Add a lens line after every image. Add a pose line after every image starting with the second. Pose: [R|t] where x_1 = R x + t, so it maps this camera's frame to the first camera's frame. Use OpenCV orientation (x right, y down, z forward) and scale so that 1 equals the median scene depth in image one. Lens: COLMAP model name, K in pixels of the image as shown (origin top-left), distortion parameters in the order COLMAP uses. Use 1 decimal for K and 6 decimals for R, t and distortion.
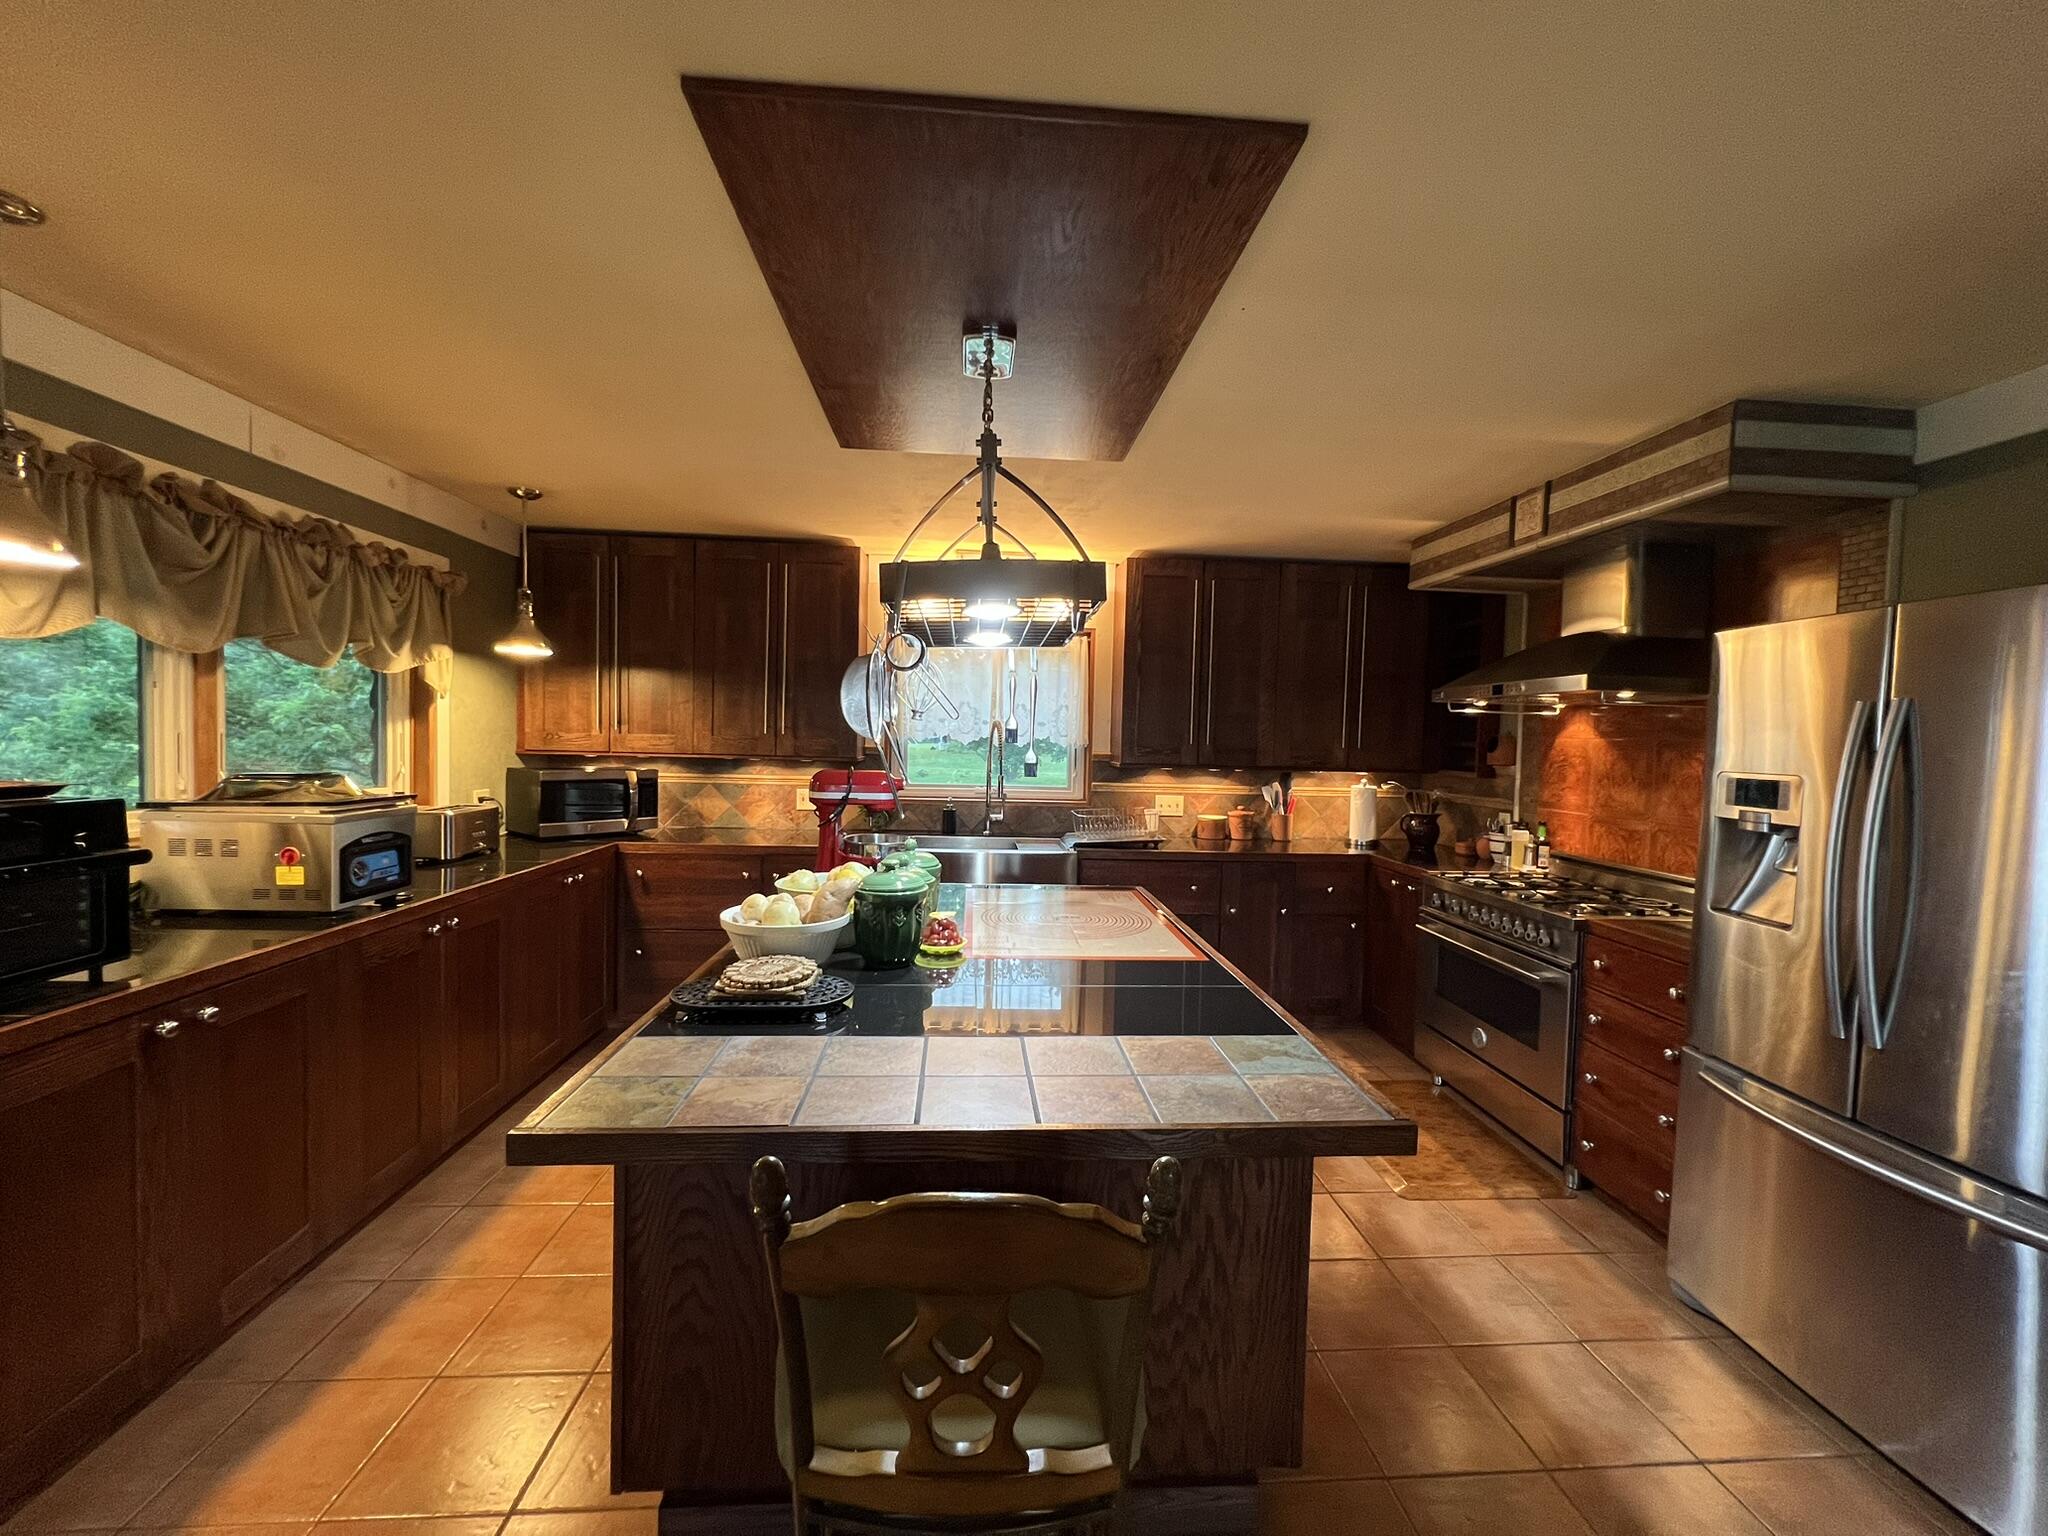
lens RADIAL K [[818.8, 0, 1021.5], [0, 818.8, 764.7], [0, 0, 1]] dist [0.001892, -0.000015]
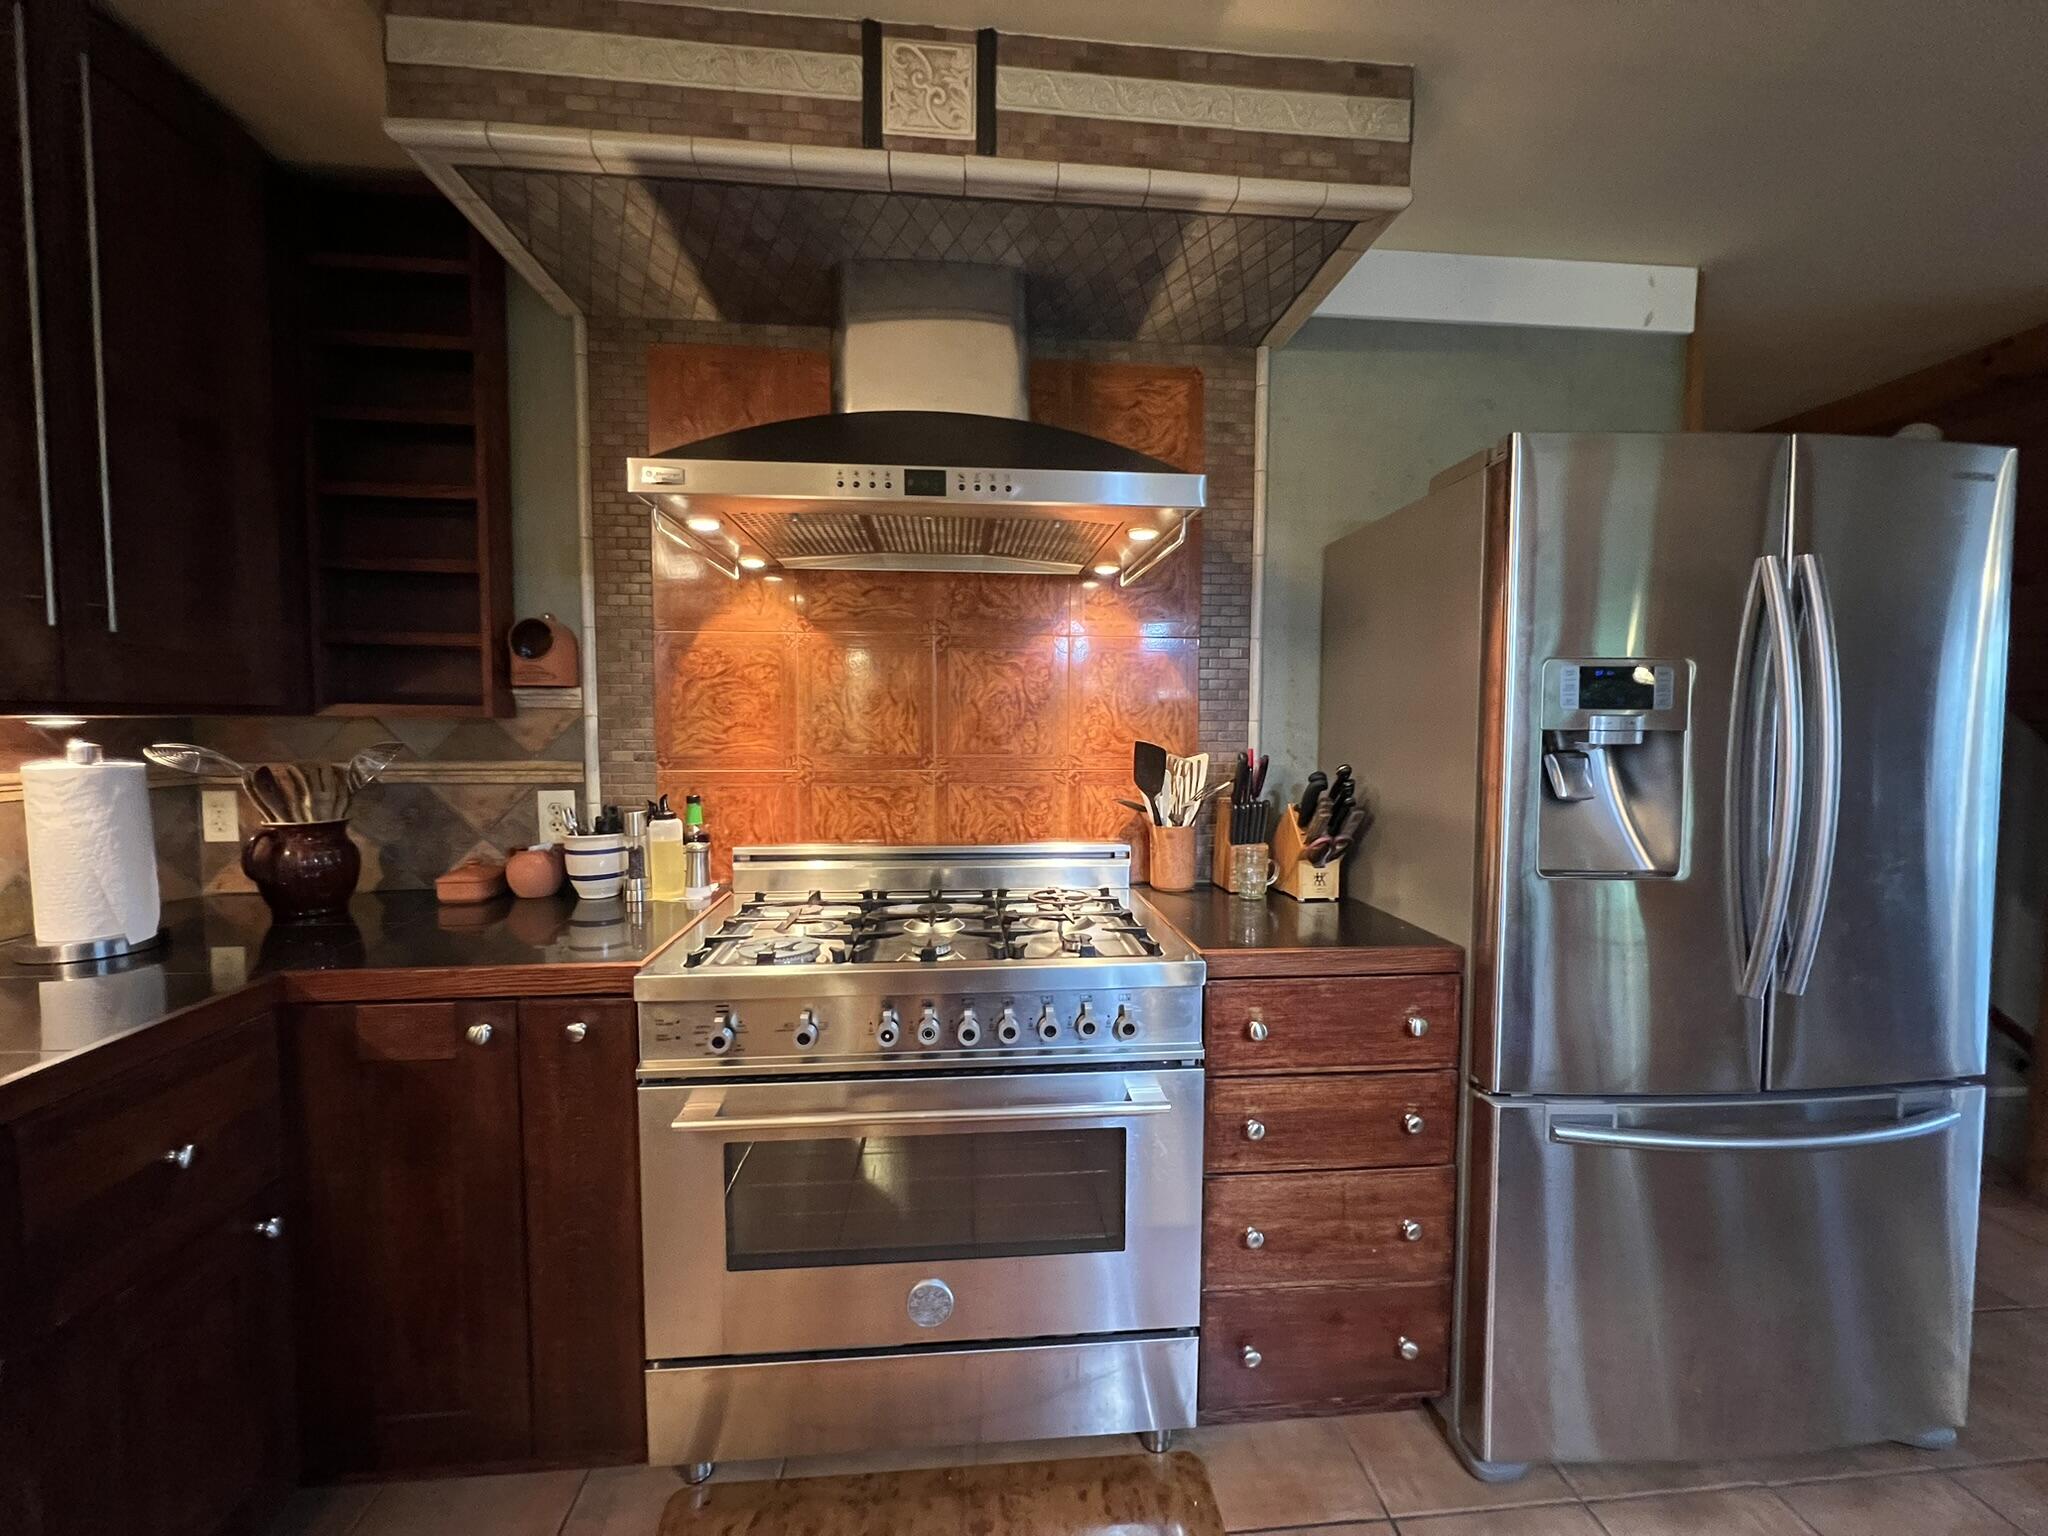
lens RADIAL K [[818.8, 0, 1028.3], [0, 818.8, 762.2], [0, 0, 1]] dist [0.001892, -0.000015]
pose [[-0.033925, -0.075777, 0.996547, 0.147661], [0.033568, 0.996472, 0.076914, 0.019508], [-0.998860, 0.036061, -0.031262, 0.919092]]
